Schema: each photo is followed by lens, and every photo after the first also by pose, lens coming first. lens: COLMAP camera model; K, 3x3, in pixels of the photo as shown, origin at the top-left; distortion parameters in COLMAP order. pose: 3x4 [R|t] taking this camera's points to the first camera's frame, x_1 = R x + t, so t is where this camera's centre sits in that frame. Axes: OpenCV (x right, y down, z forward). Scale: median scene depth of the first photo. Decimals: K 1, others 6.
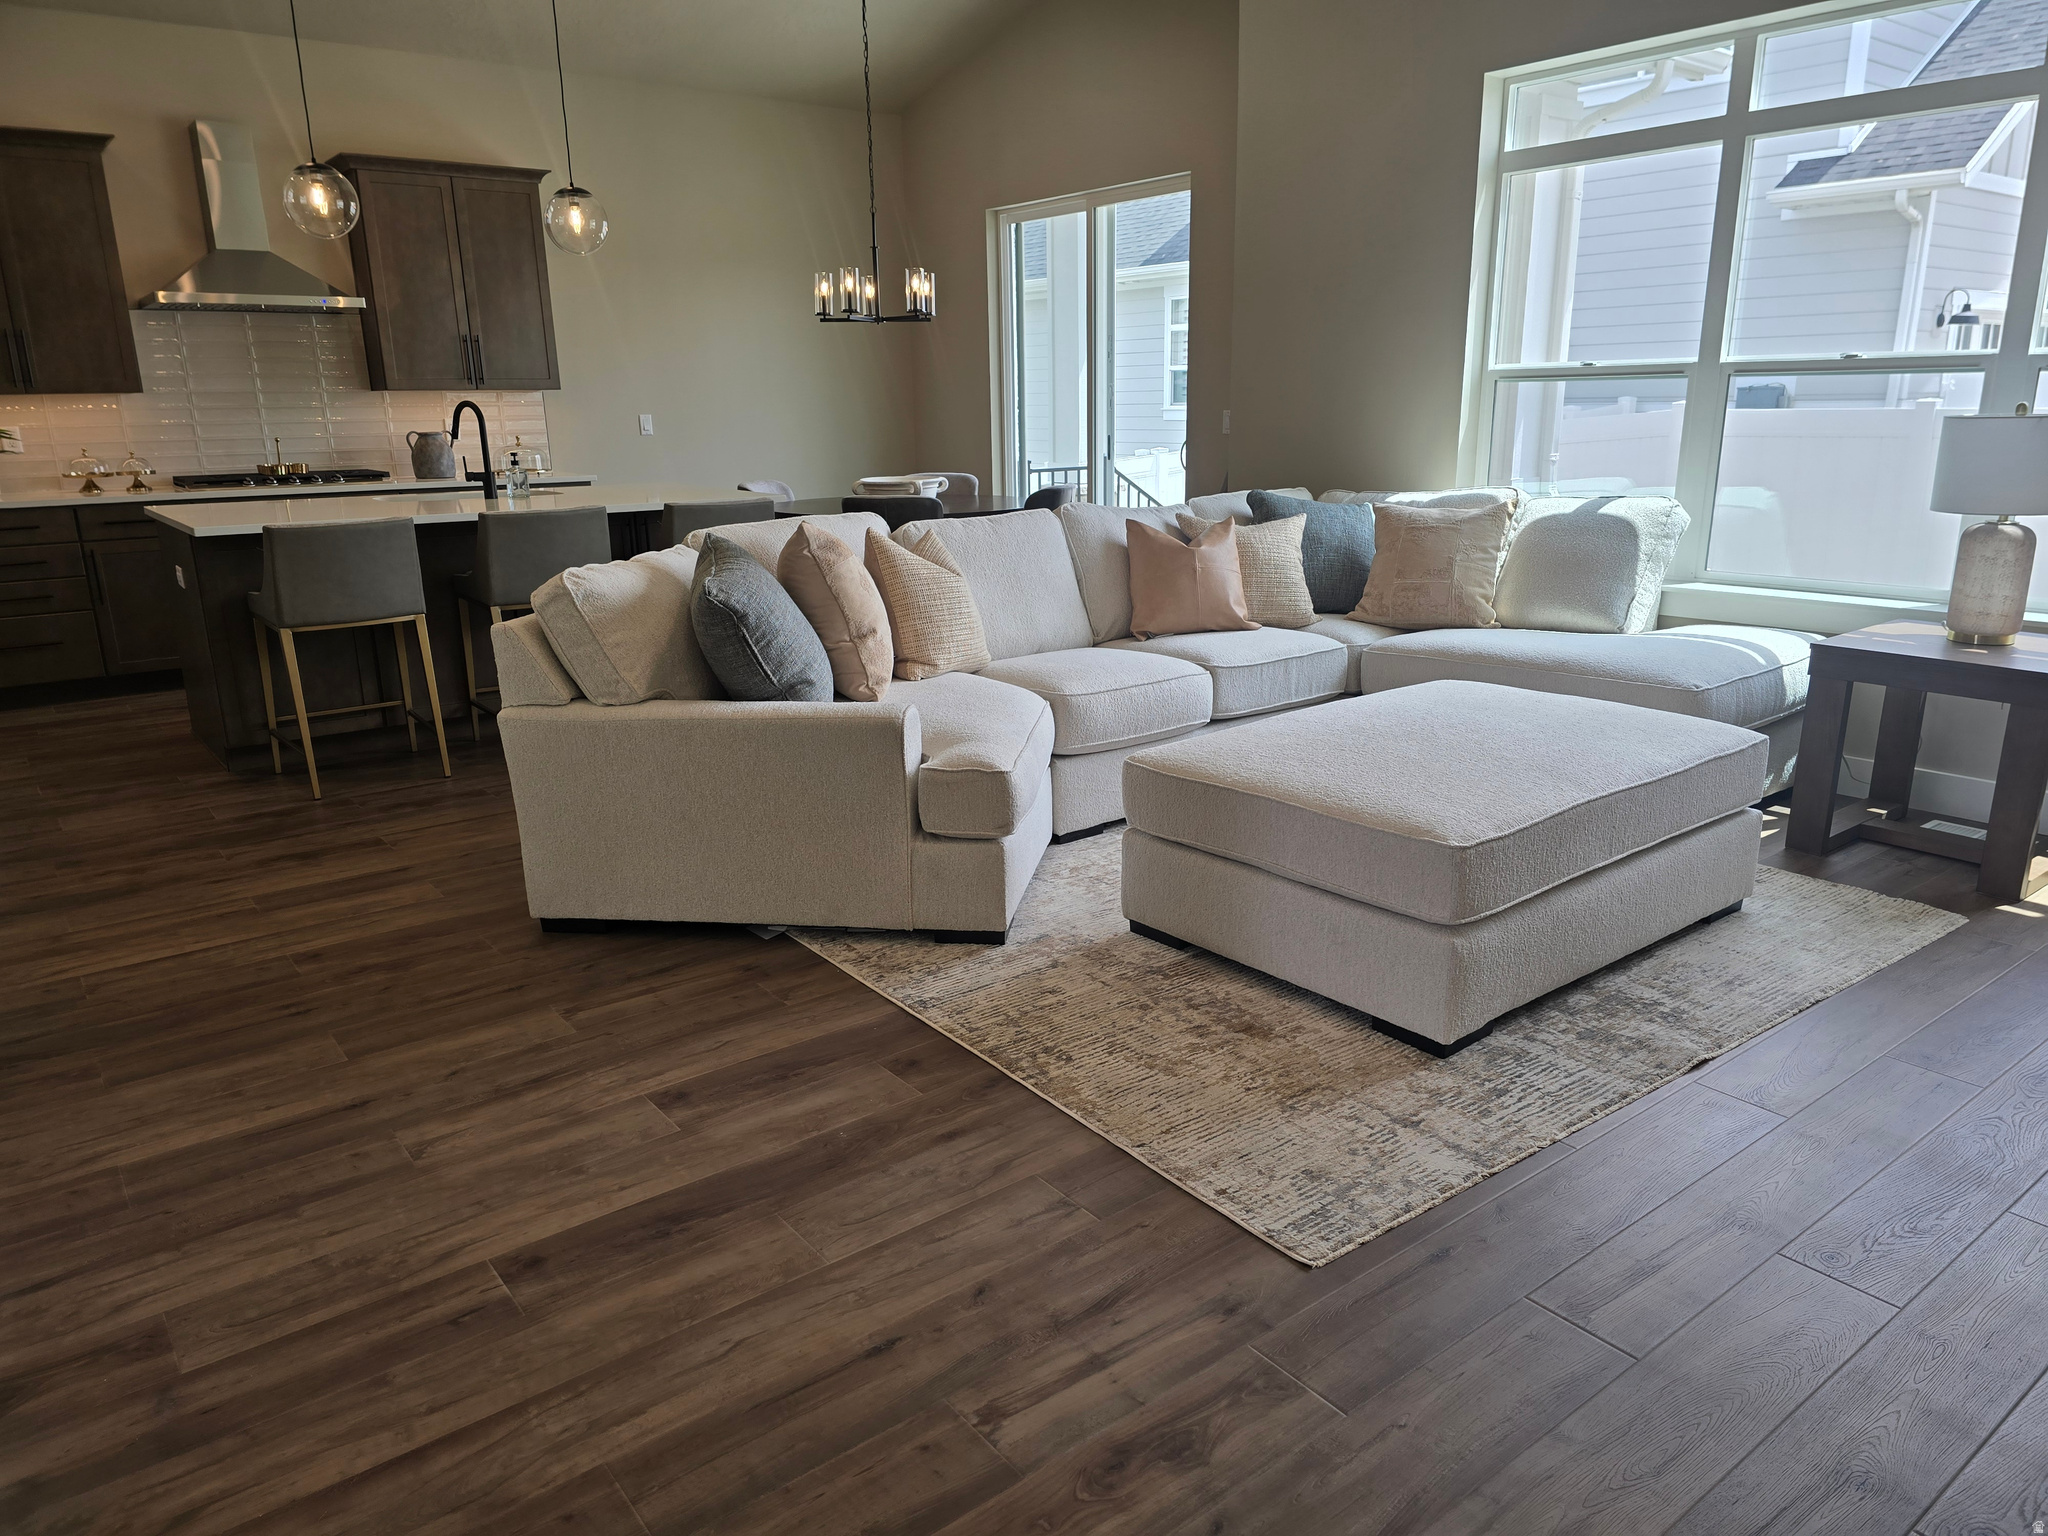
lens RADIAL K [[1386.9, 0, 1035.5], [0, 1386.9, 775.8], [0, 0, 1]] dist [0.063216, -0.068555]
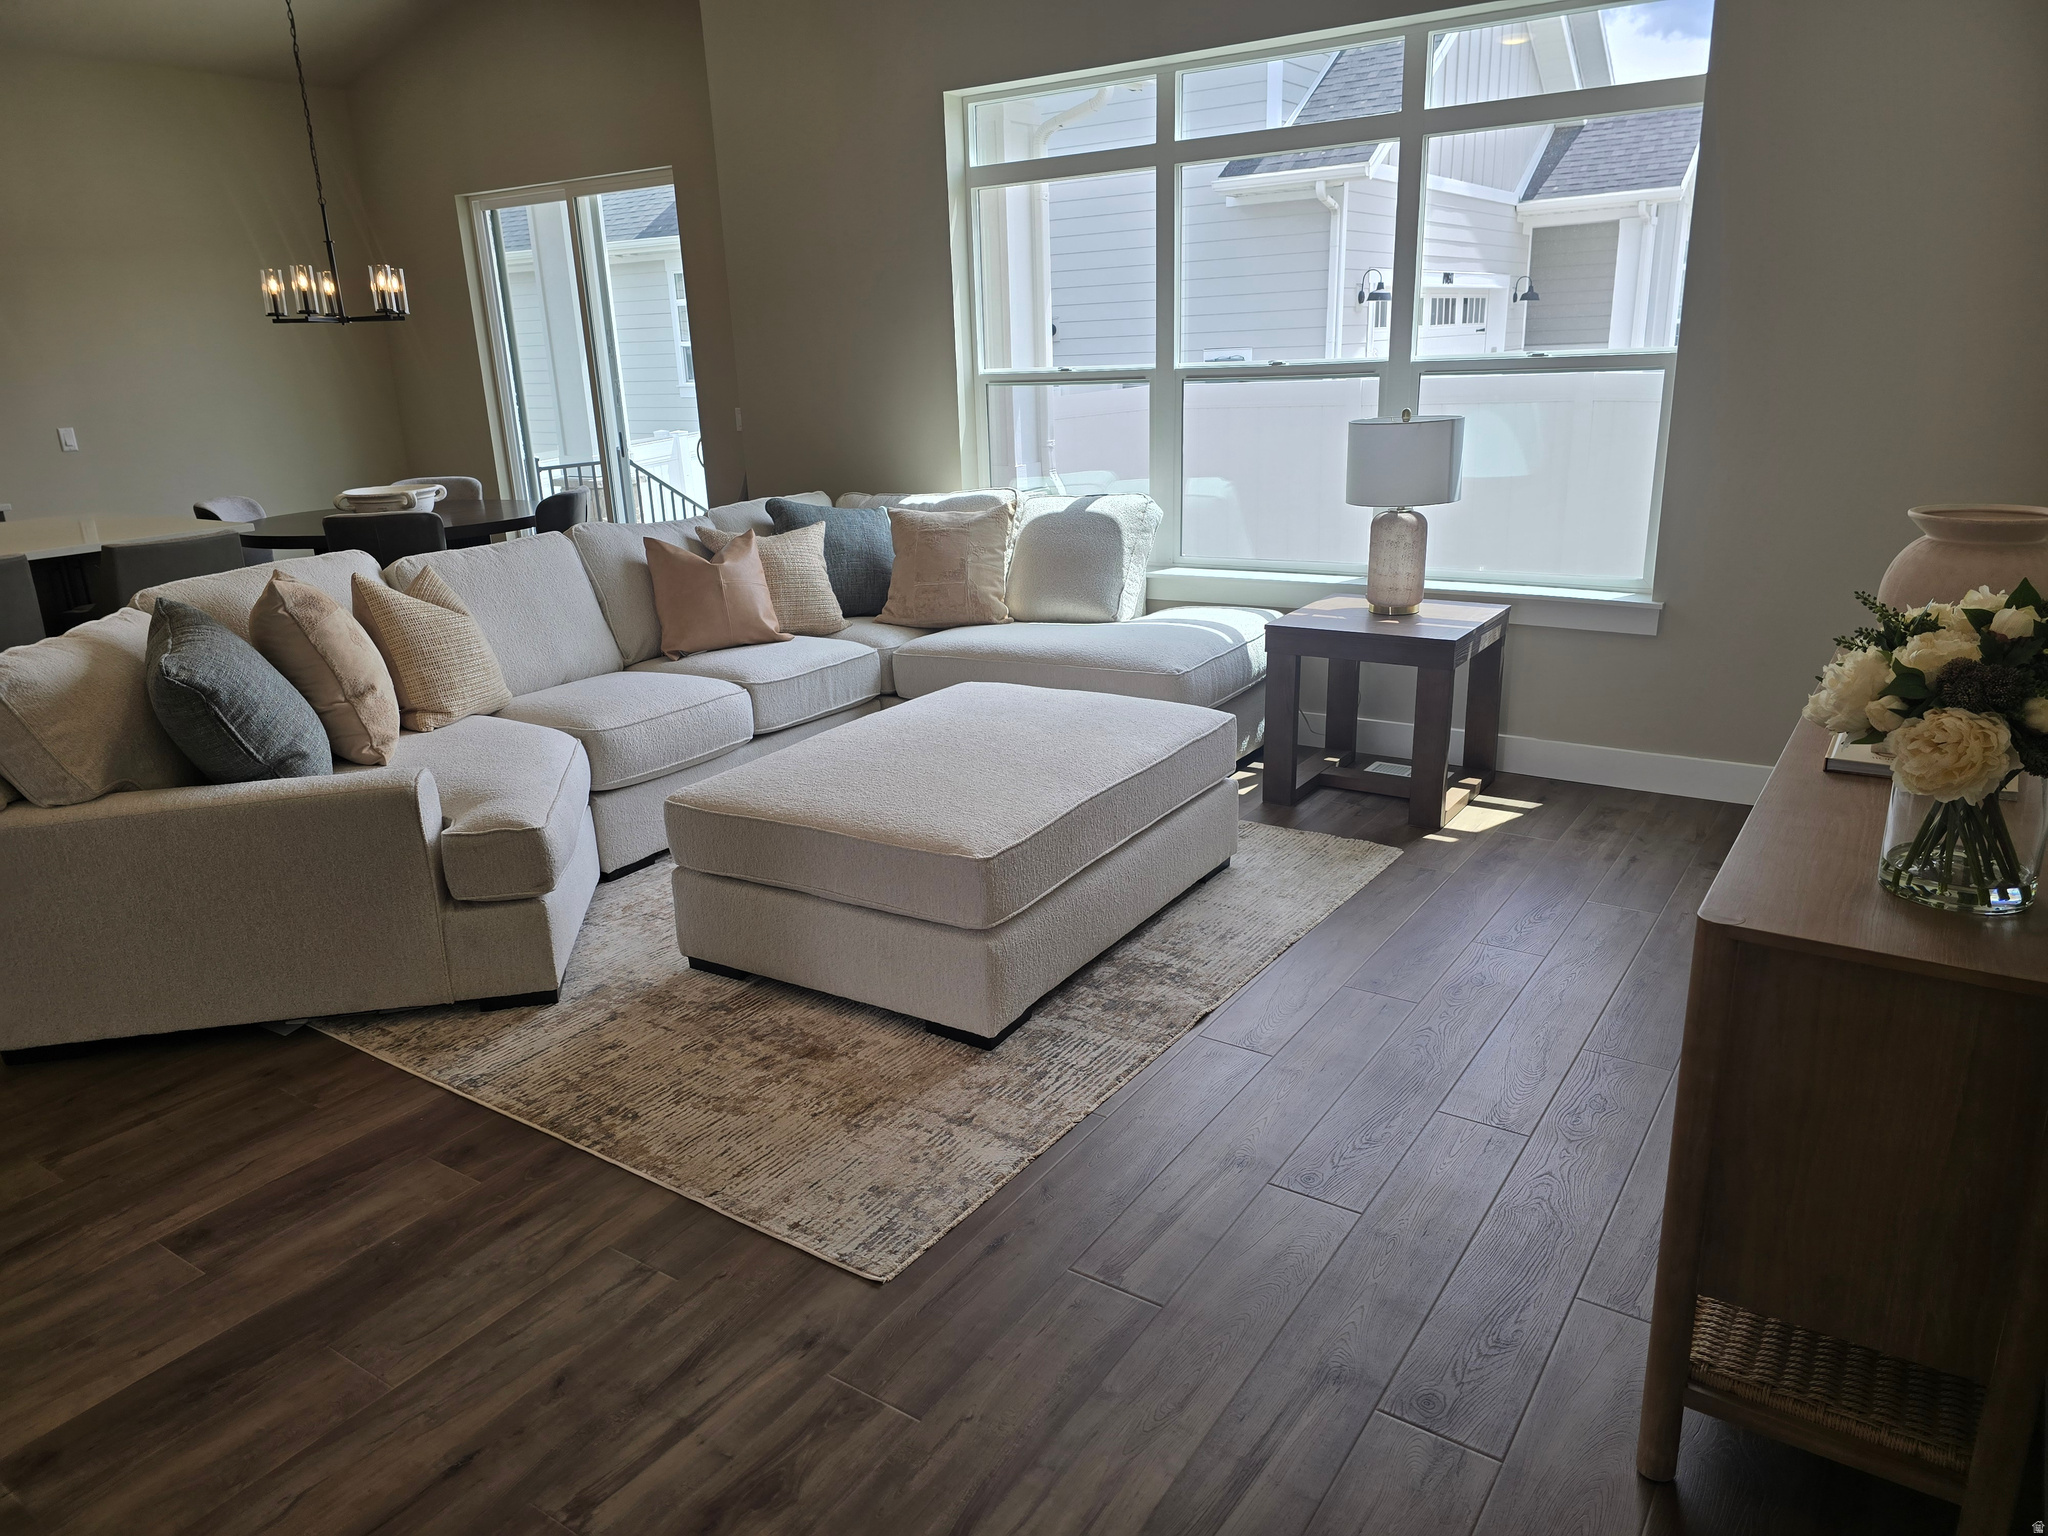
lens RADIAL K [[1386.9, 0, 1019.2], [0, 1386.9, 774.0], [0, 0, 1]] dist [0.063216, -0.068555]
pose [[0.950805, -0.111149, 0.289164, 0.020078], [0.103344, 0.993751, 0.042170, -0.046413], [-0.292044, -0.010212, 0.956350, -0.033808]]
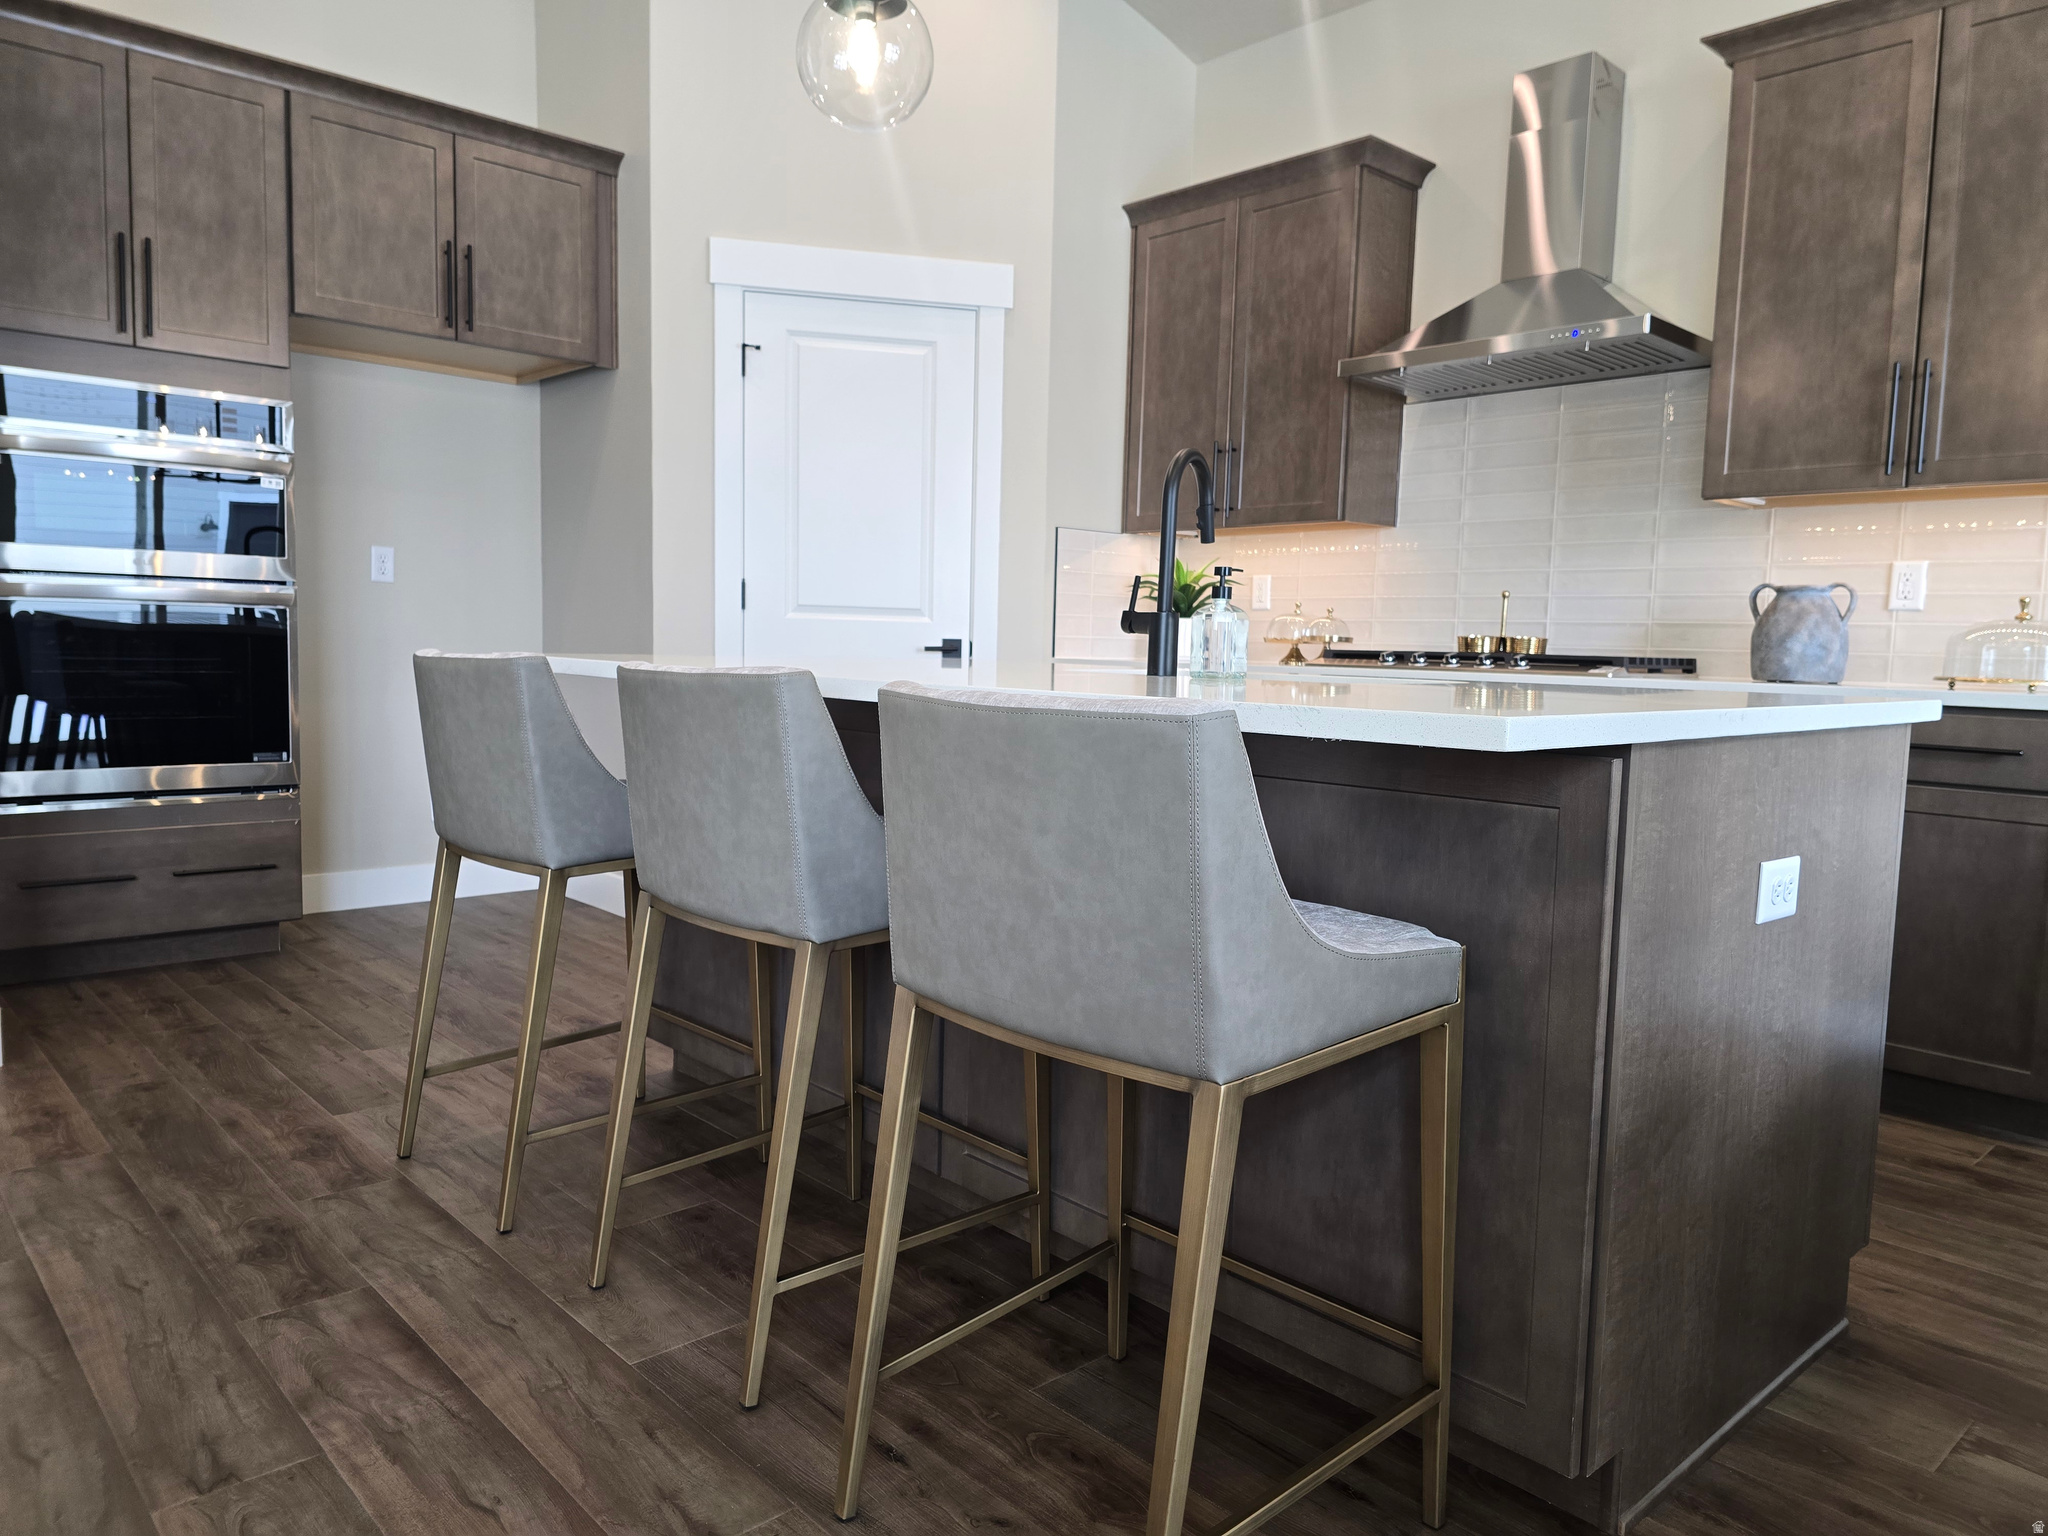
lens RADIAL K [[1386.9, 0, 1025.2], [0, 1386.9, 757.6], [0, 0, 1]] dist [0.063216, -0.068555]
pose [[0.084954, 0.096752, -0.991676, 0.017254], [-0.290389, 0.954472, 0.068245, -0.239021], [0.953130, 0.282175, 0.109182, 1.167462]]
